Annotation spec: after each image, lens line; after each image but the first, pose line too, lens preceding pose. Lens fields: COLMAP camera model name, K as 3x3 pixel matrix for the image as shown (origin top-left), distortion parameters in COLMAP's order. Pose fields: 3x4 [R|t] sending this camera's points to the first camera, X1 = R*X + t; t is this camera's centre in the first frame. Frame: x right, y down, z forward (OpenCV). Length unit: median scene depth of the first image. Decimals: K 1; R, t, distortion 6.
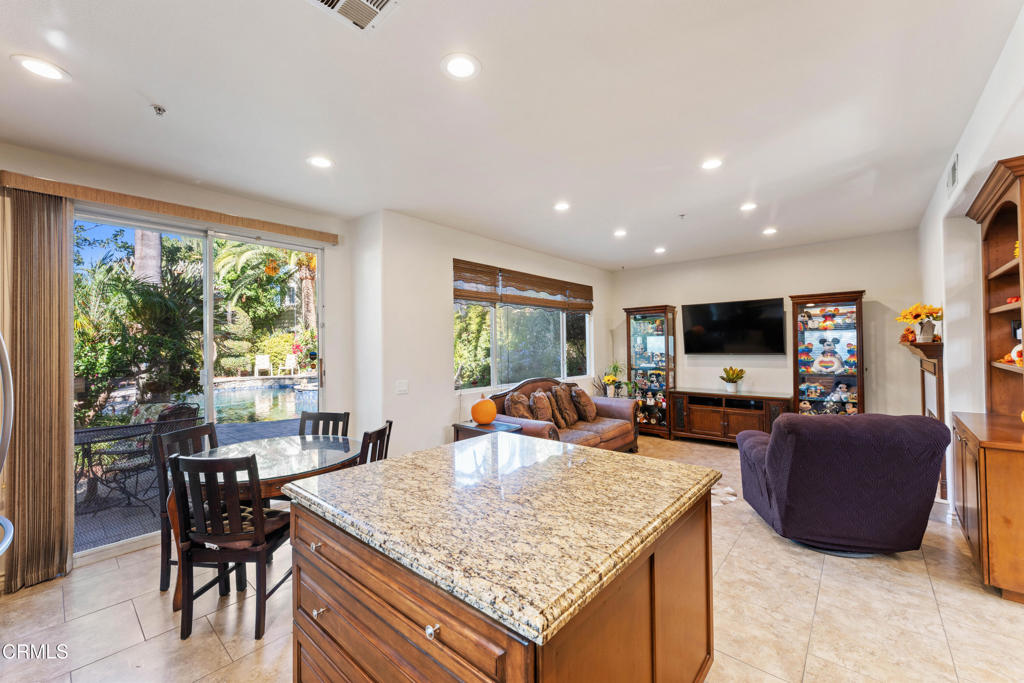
lens RADIAL K [[406.4, 0, 509.4], [0, 406.4, 343.0], [0, 0, 1]] dist [0.001932, -0.000505]
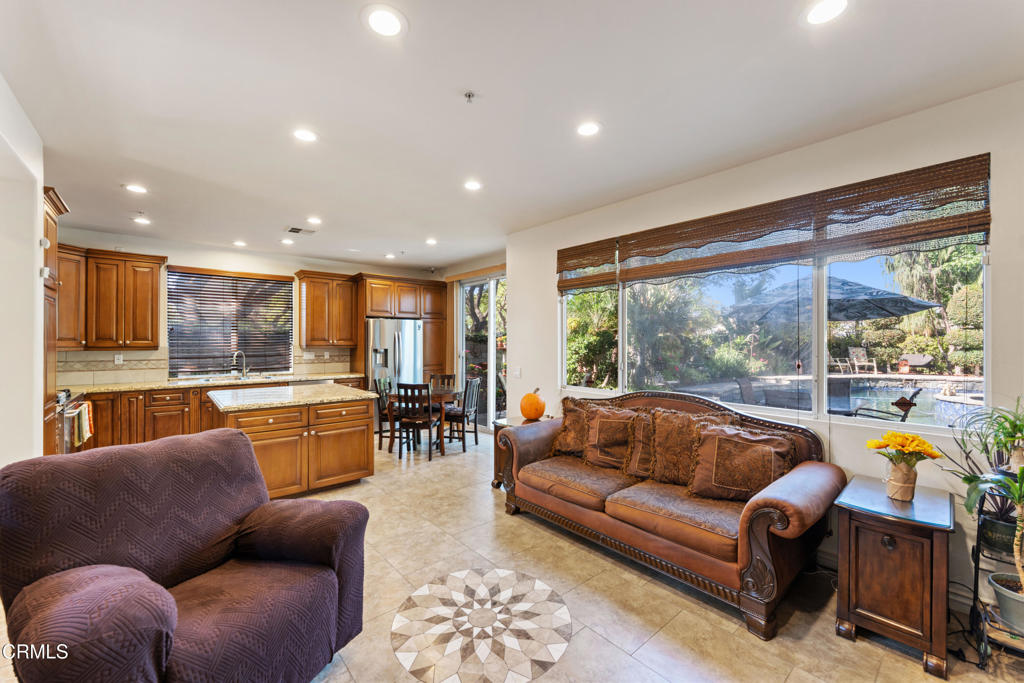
lens RADIAL K [[406.4, 0, 510.0], [0, 406.4, 348.8], [0, 0, 1]] dist [0.001932, -0.000505]
pose [[-0.141077, 0.030976, -0.989514, 0.760305], [0.008003, 0.999513, 0.030148, -0.000743], [0.989966, -0.003665, -0.141256, 0.908264]]
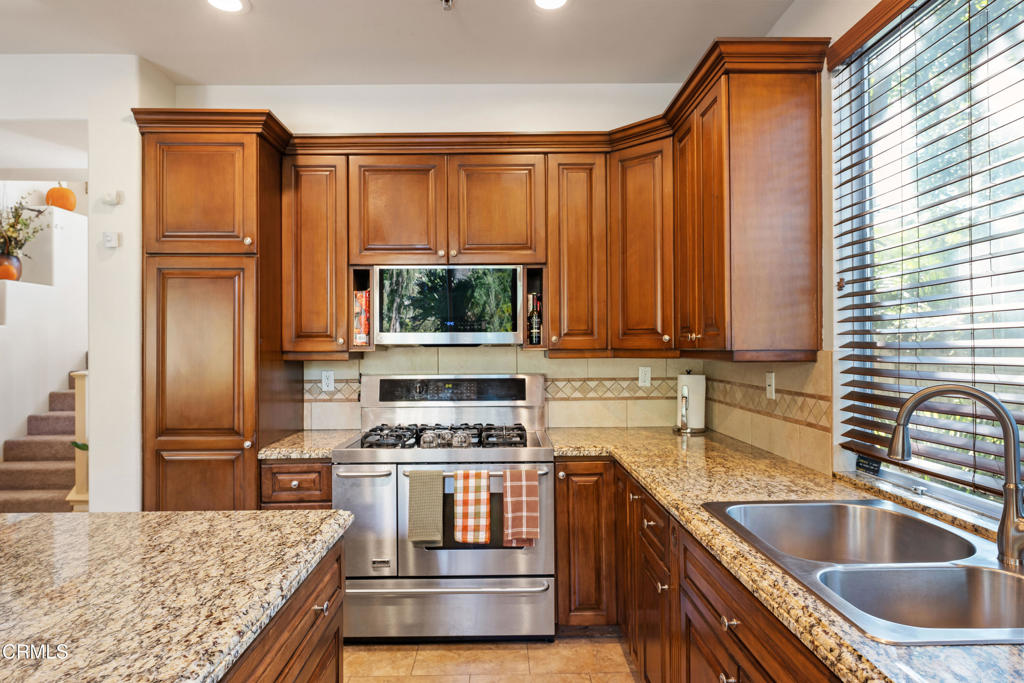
lens RADIAL K [[588.1, 0, 510.0], [0, 588.1, 343.8], [0, 0, 1]] dist [-0.005676, -0.001631]
pose [[-0.672721, 0.020712, 0.739607, -0.309681], [0.007831, 0.999751, -0.020874, 0.020086], [-0.739855, -0.008251, -0.672716, 0.322801]]
